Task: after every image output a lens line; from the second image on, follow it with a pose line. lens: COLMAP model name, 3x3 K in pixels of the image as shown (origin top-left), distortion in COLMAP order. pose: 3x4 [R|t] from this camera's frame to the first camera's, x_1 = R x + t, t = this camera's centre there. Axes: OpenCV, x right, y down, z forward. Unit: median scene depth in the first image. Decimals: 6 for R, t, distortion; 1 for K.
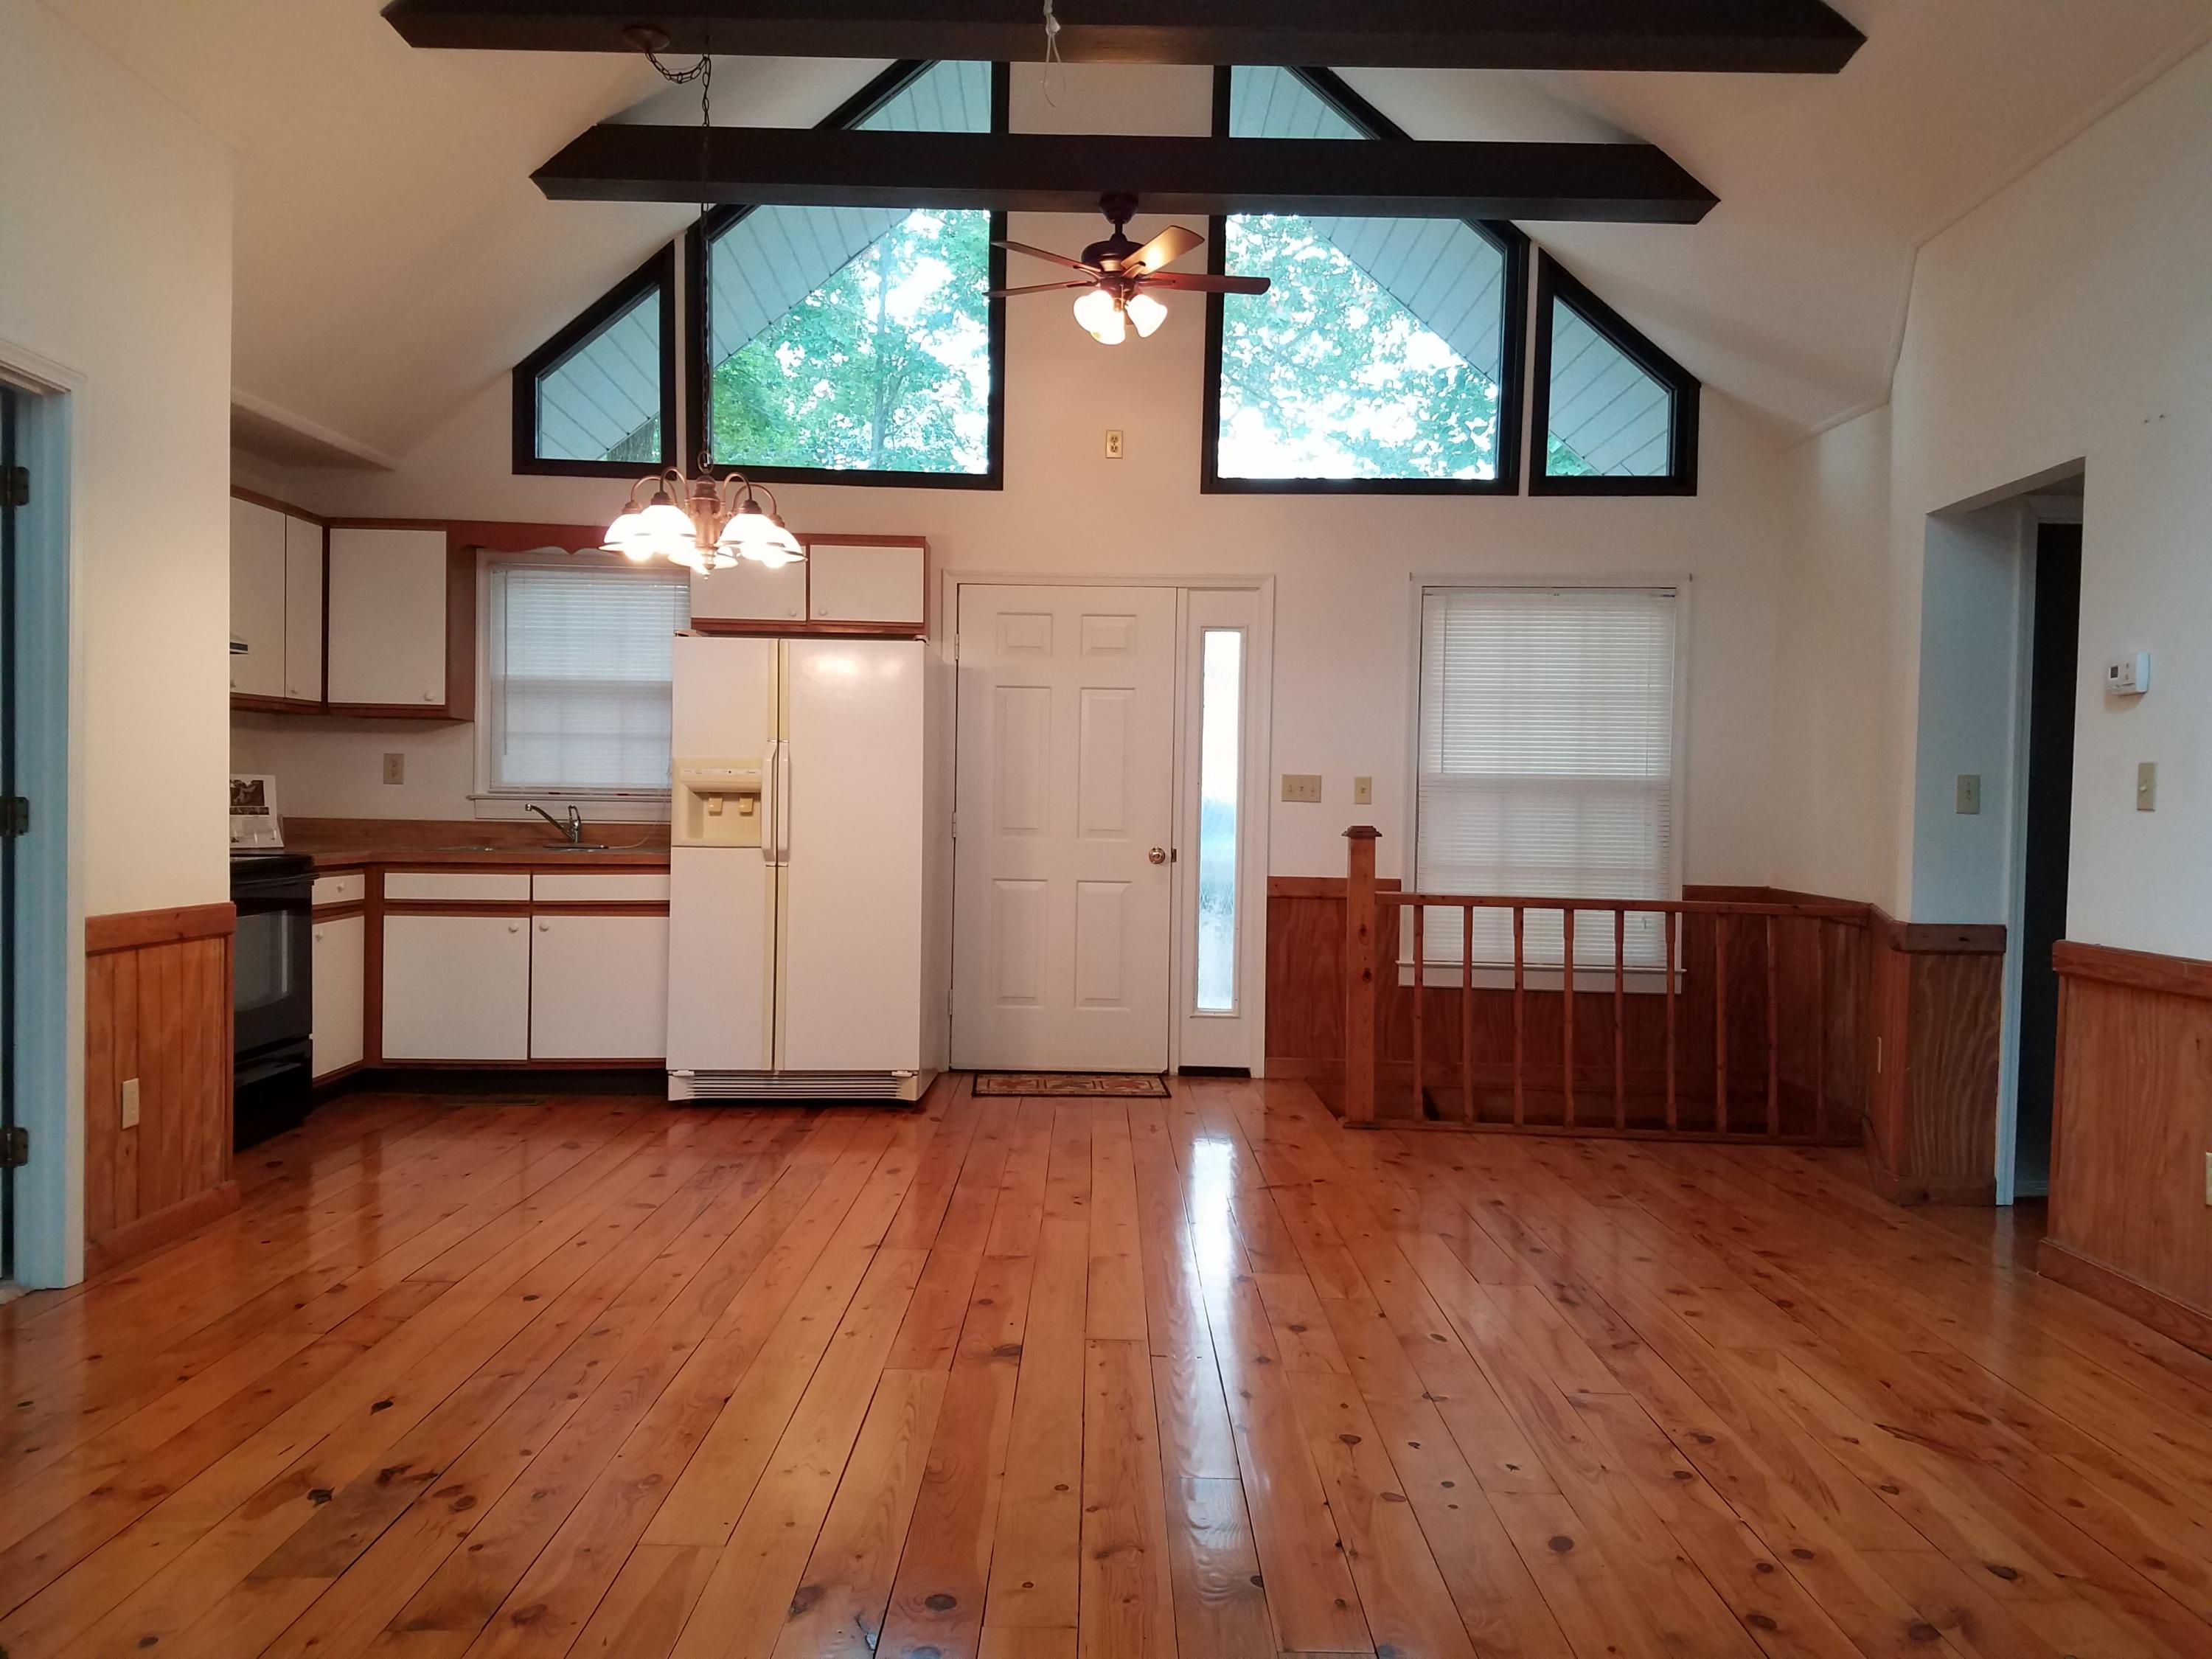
lens RADIAL K [[1672.9, 0, 1071.0], [0, 1672.9, 835.2], [0, 0, 1]] dist [0.202195, -0.355581]
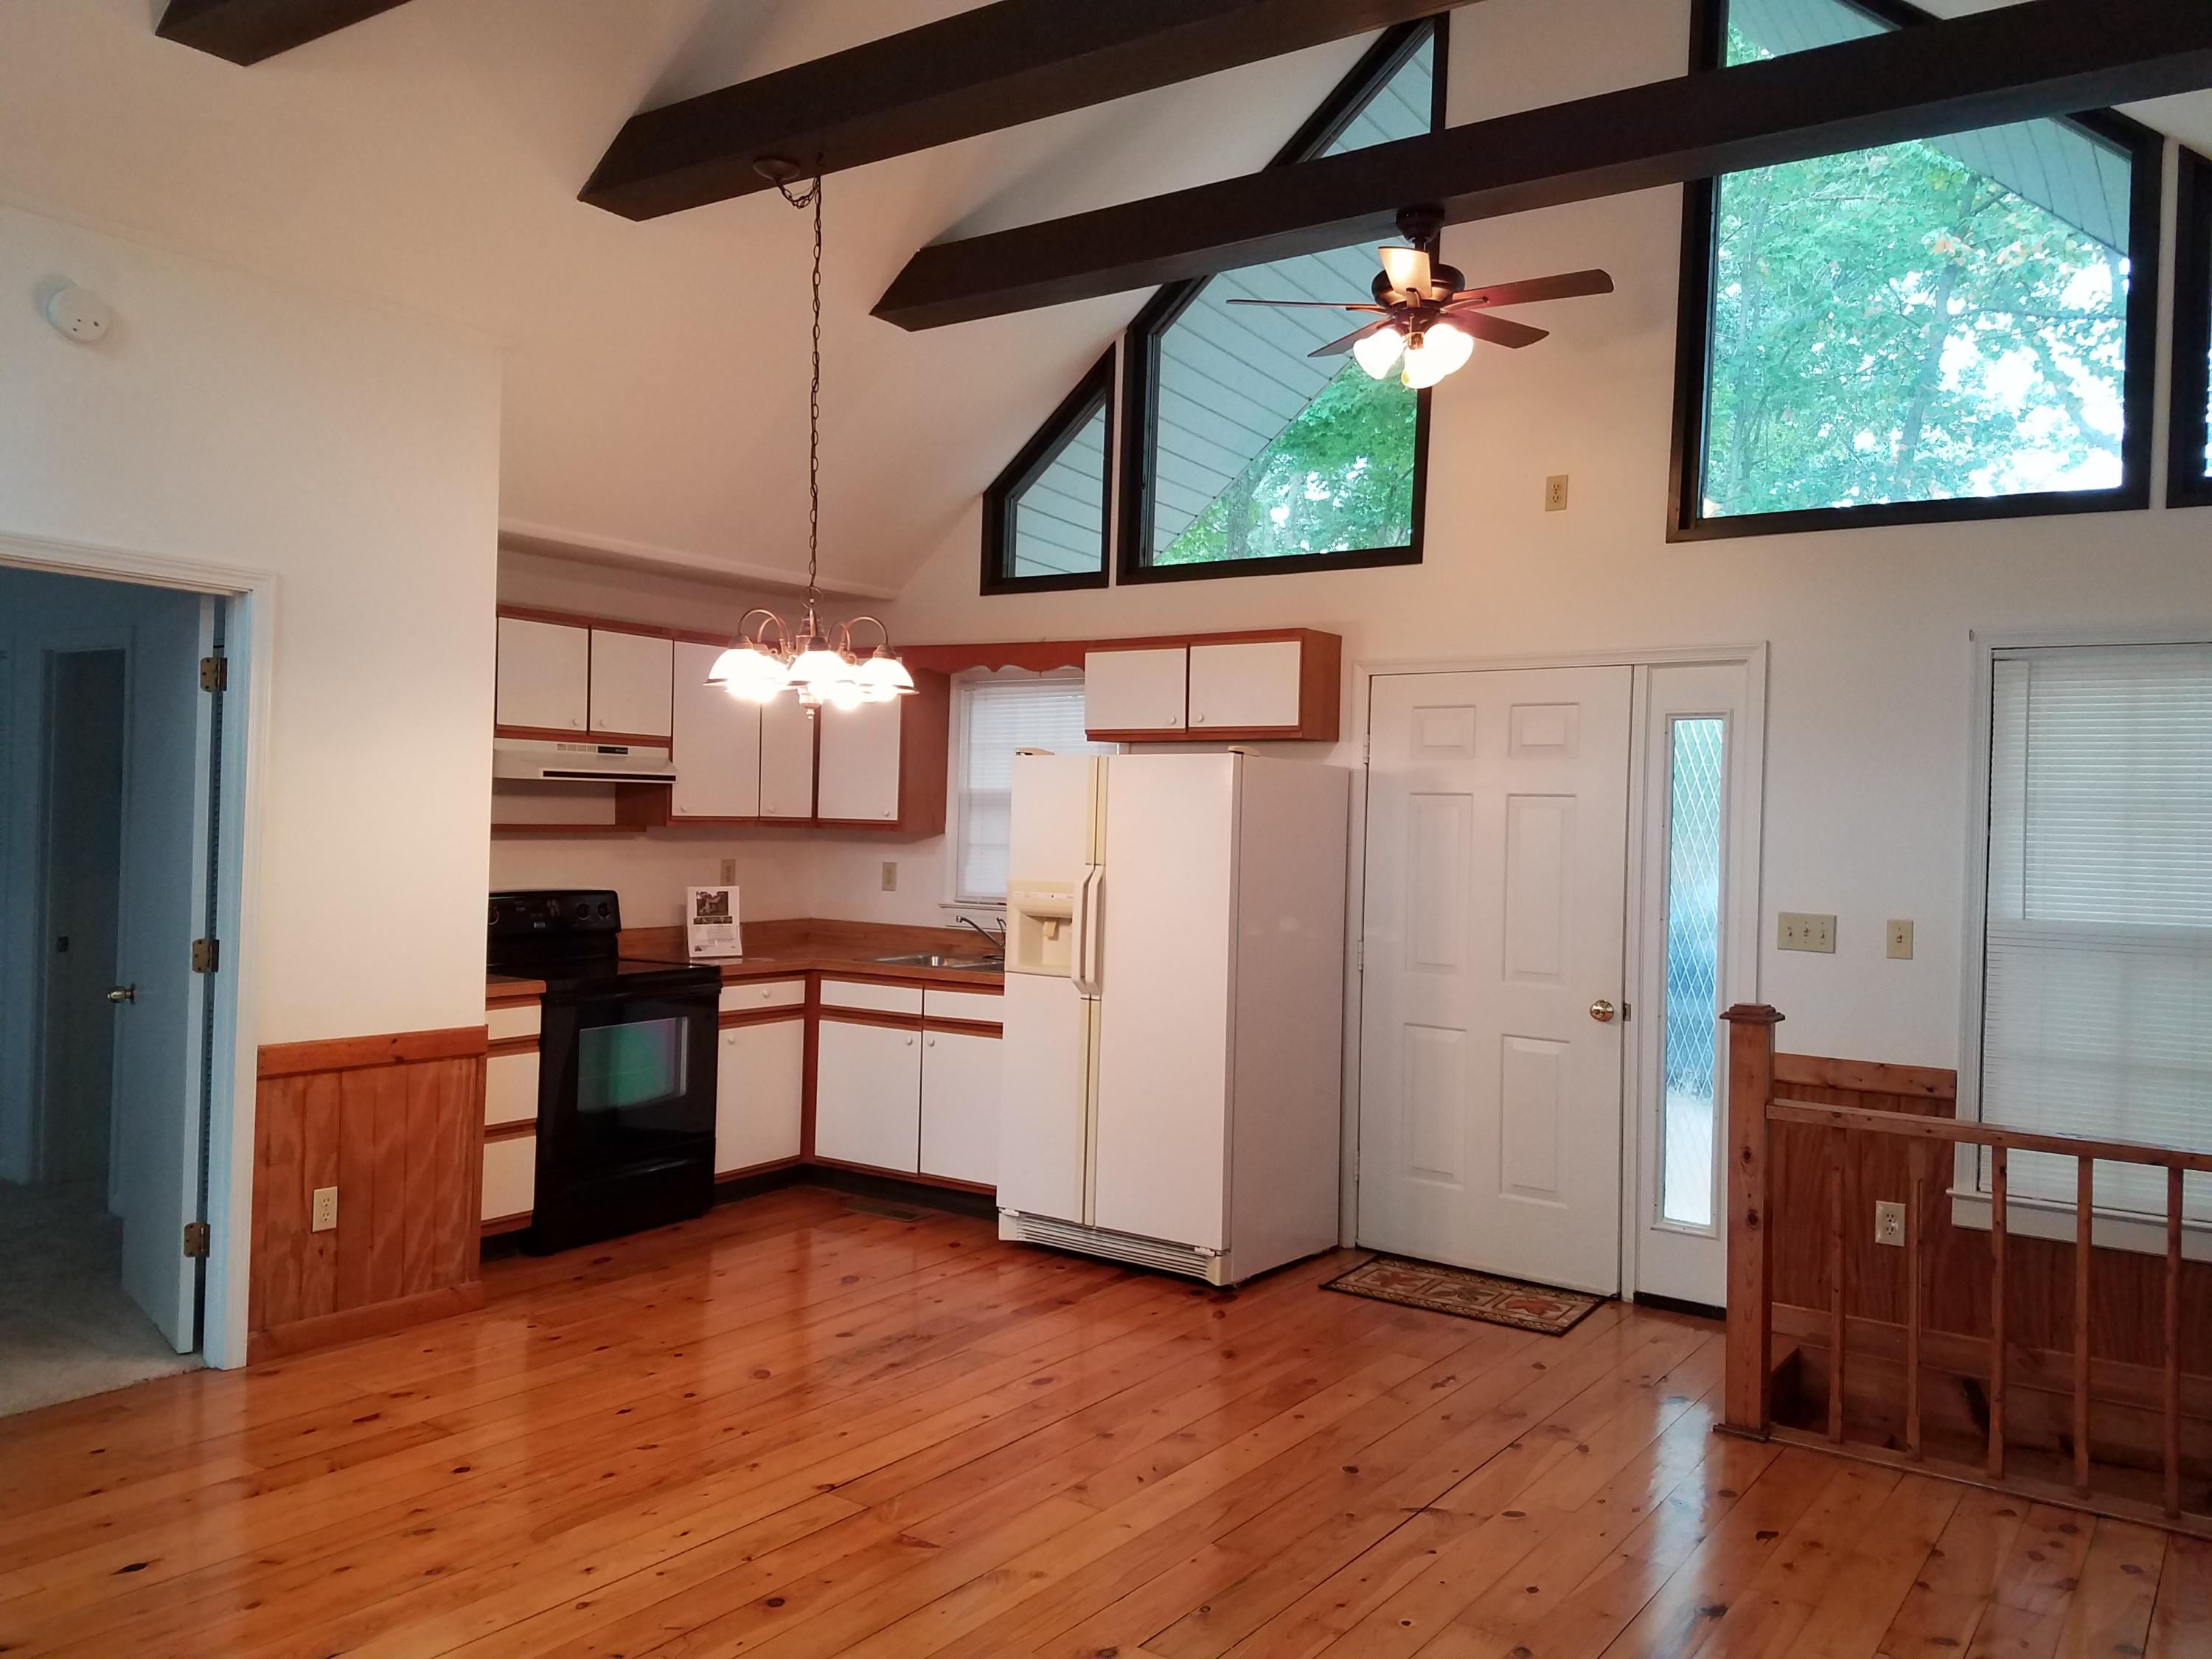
lens RADIAL K [[1672.9, 0, 1071.0], [0, 1672.9, 835.2], [0, 0, 1]] dist [0.202195, -0.355581]
pose [[0.818436, 0.009379, -0.574520, 0.327827], [-0.024065, 0.999549, -0.017964, -0.053158], [0.574093, 0.028528, 0.818293, 0.228119]]
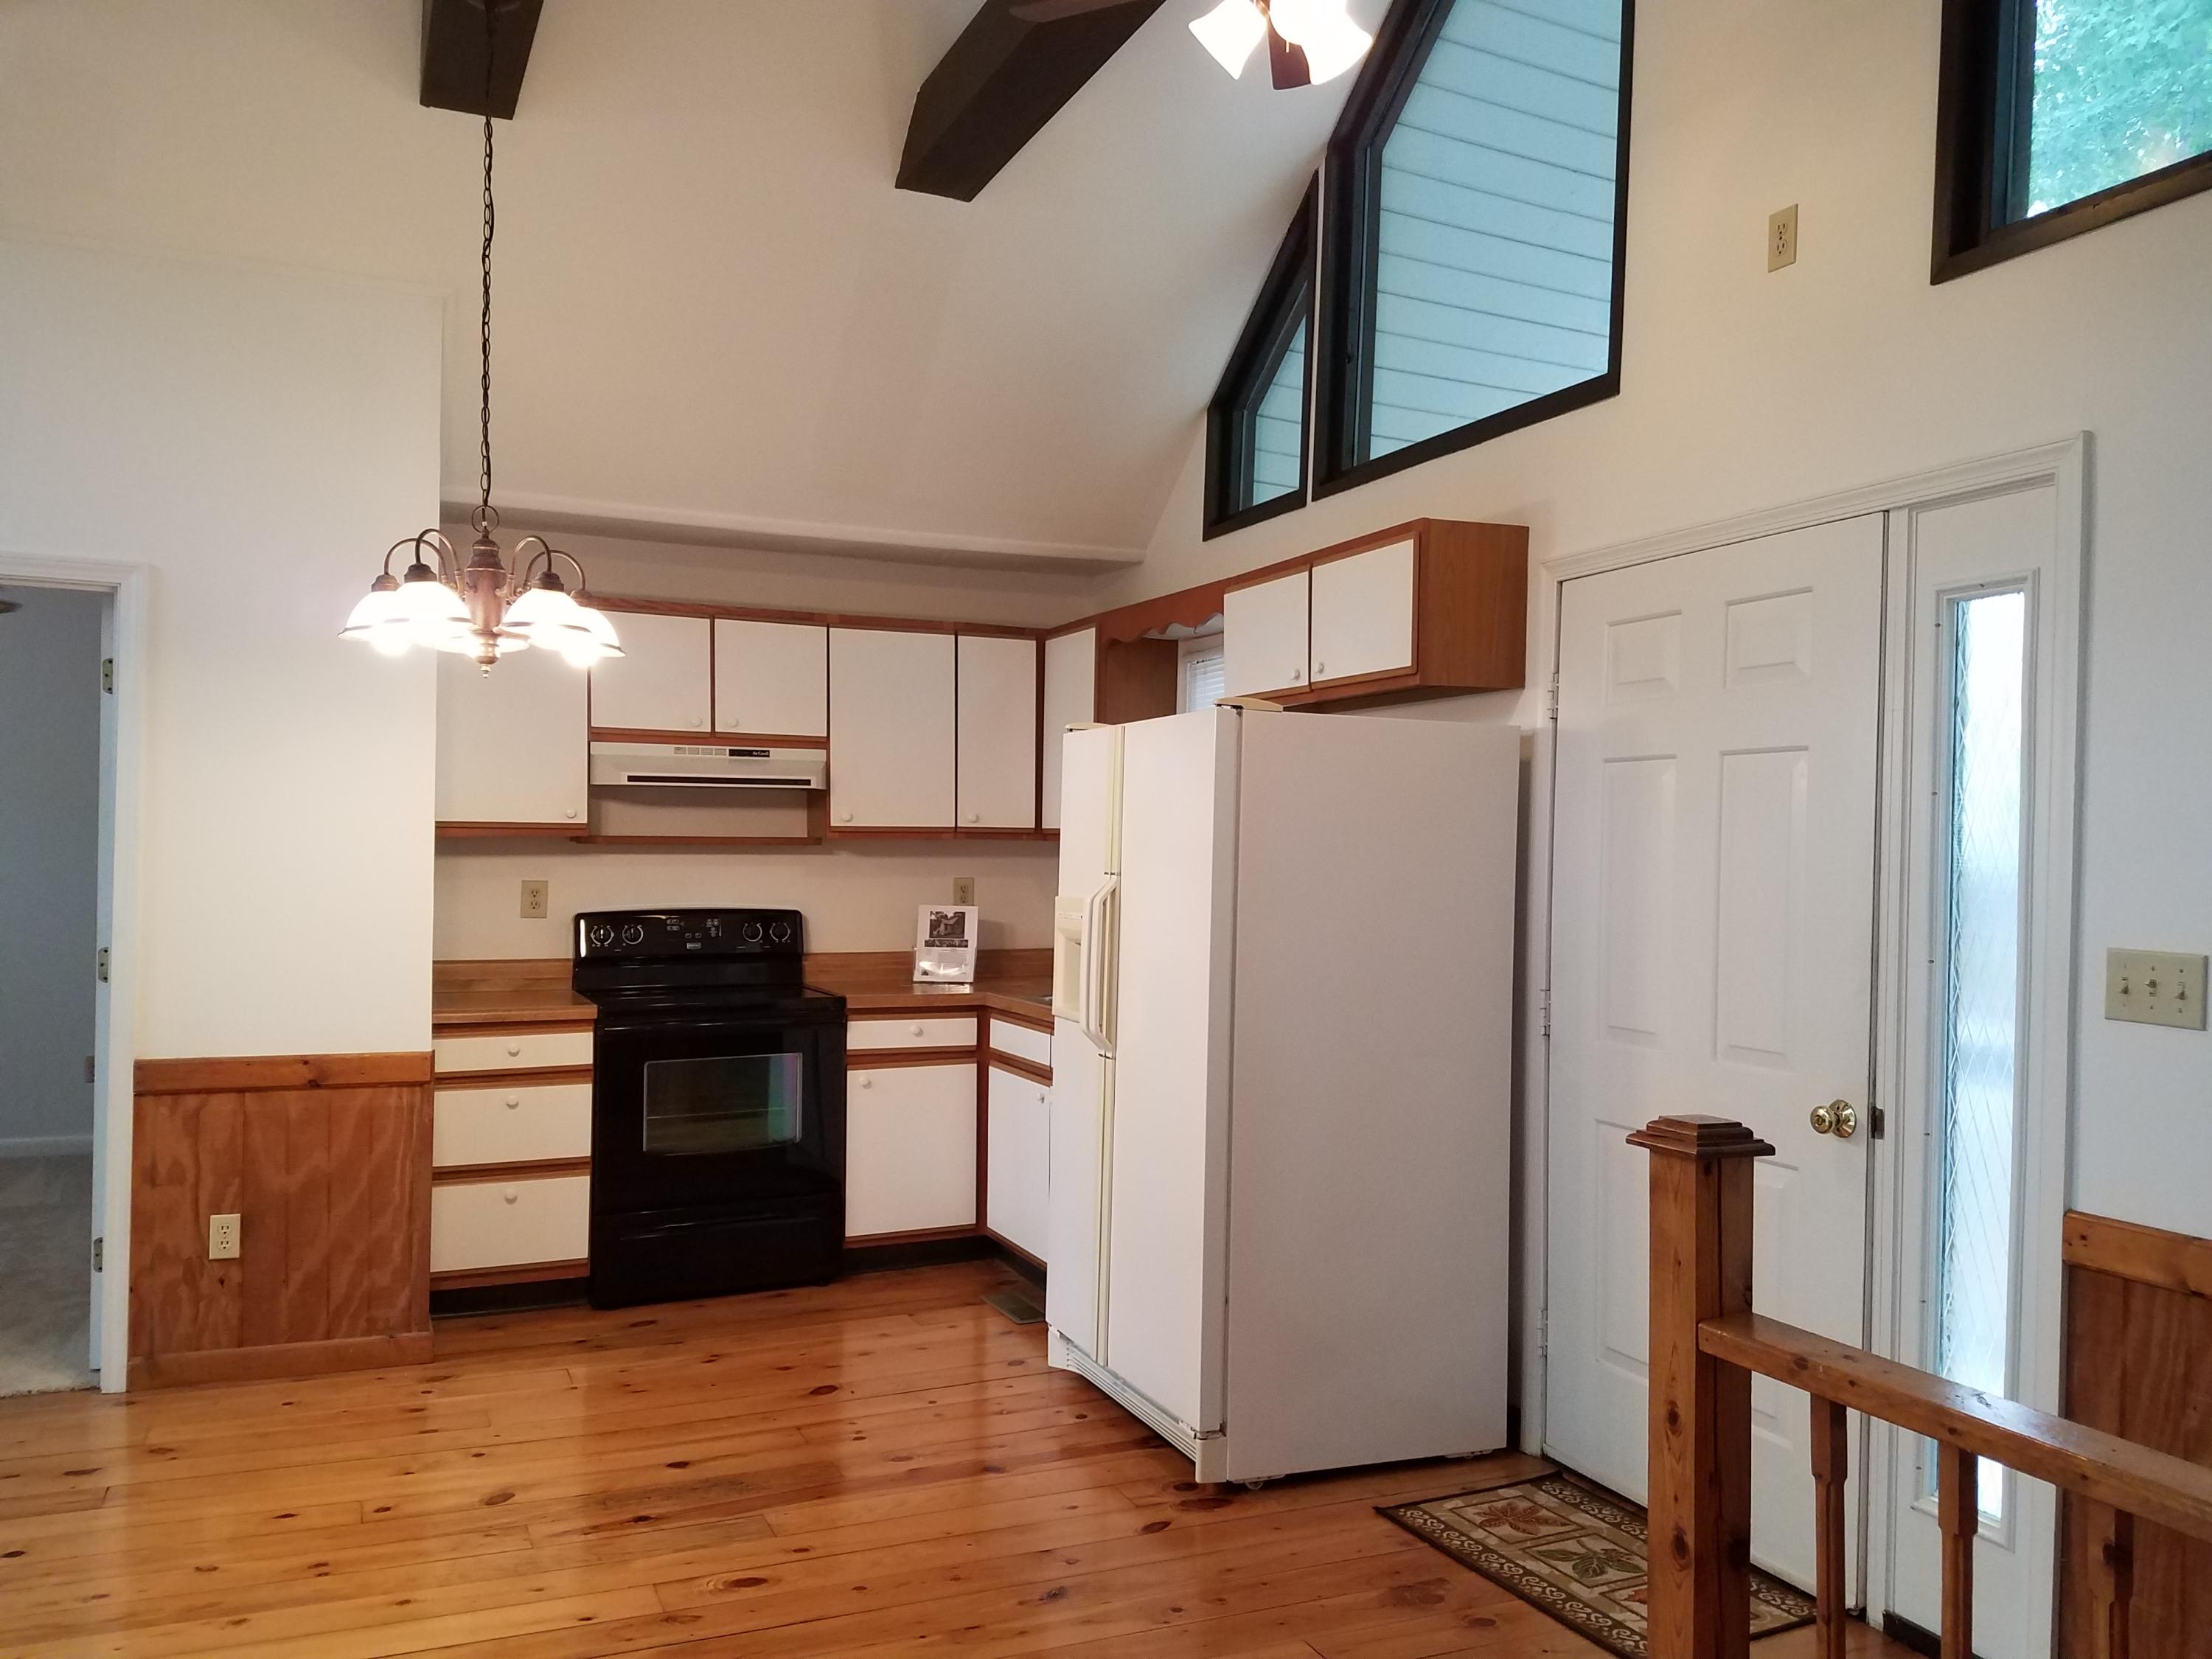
lens RADIAL K [[1678.4, 0, 1090.1], [0, 1678.4, 875.0], [0, 0, 1]] dist [0.209374, -0.353445]
pose [[0.405407, 0.003562, -0.914129, 0.424681], [-0.024290, 0.999681, -0.006877, -0.048327], [0.913814, 0.024992, 0.405364, 0.685243]]
